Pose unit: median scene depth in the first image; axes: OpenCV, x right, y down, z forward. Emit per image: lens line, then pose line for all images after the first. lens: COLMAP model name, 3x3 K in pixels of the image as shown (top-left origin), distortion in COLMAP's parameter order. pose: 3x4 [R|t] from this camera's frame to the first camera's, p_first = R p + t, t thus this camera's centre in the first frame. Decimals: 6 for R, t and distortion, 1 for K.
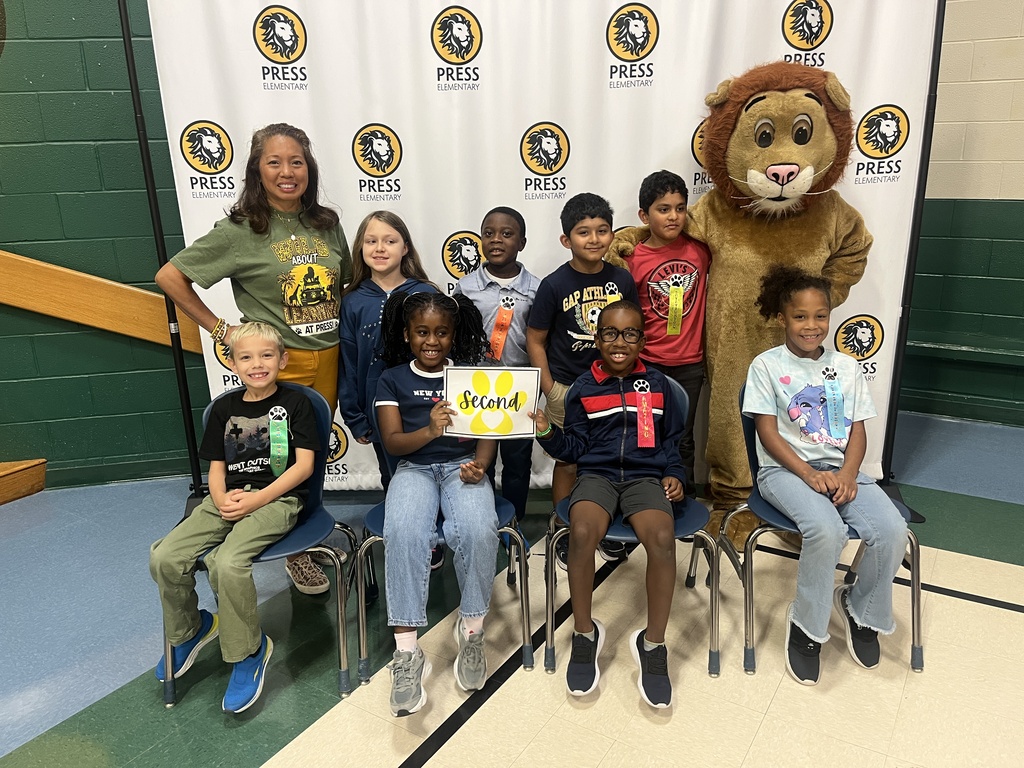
lens RADIAL K [[807.6, 0, 502.2], [0, 807.6, 388.3], [0, 0, 1]] dist [0.129318, -0.162295]
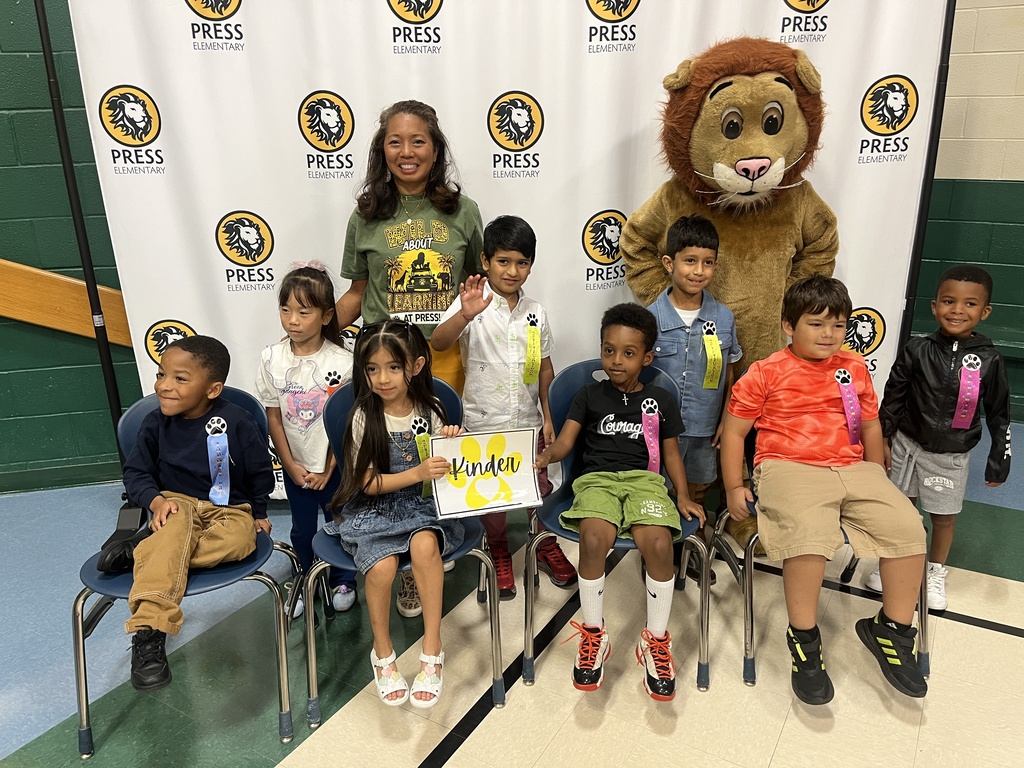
lens RADIAL K [[807.6, 0, 501.0], [0, 807.6, 385.9], [0, 0, 1]] dist [0.129318, -0.162295]
pose [[0.999615, -0.001230, 0.027726, 0.011401], [0.000528, 0.999680, 0.025291, -0.027391], [-0.027748, -0.025267, 0.999296, 0.102244]]
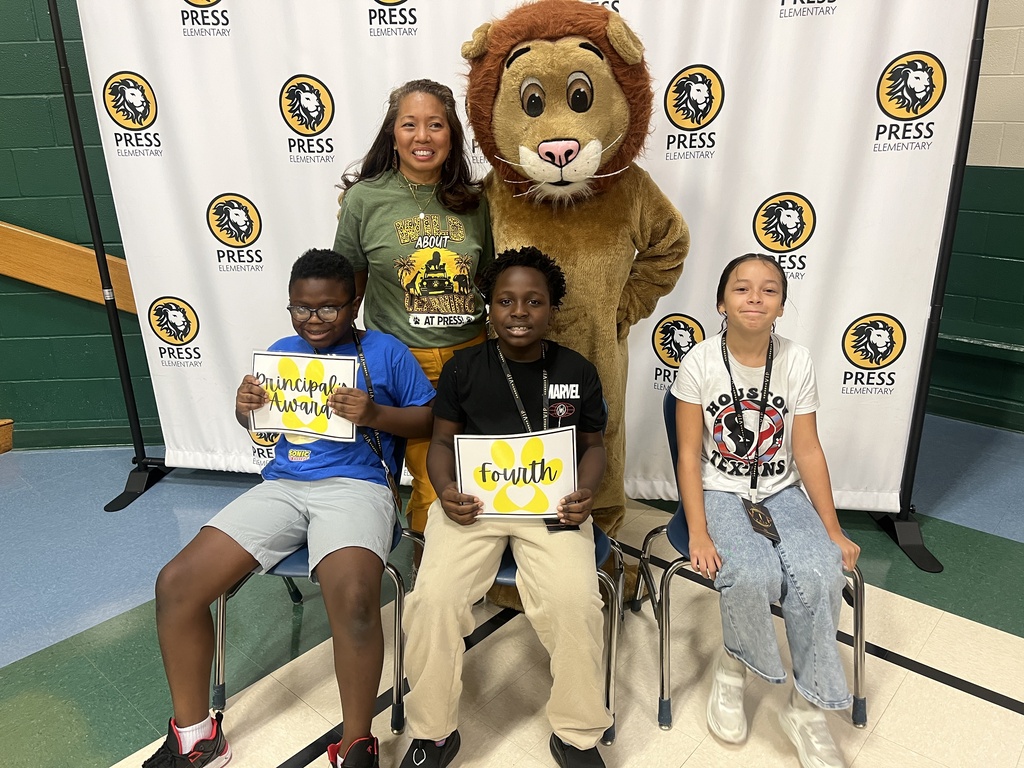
lens RADIAL K [[807.6, 0, 485.5], [0, 807.6, 381.6], [0, 0, 1]] dist [0.129318, -0.162295]
pose [[0.986161, 0.057417, -0.155530, 0.195268], [-0.050672, 0.997609, 0.046994, -0.043202], [0.157857, -0.038463, 0.986713, 0.139085]]
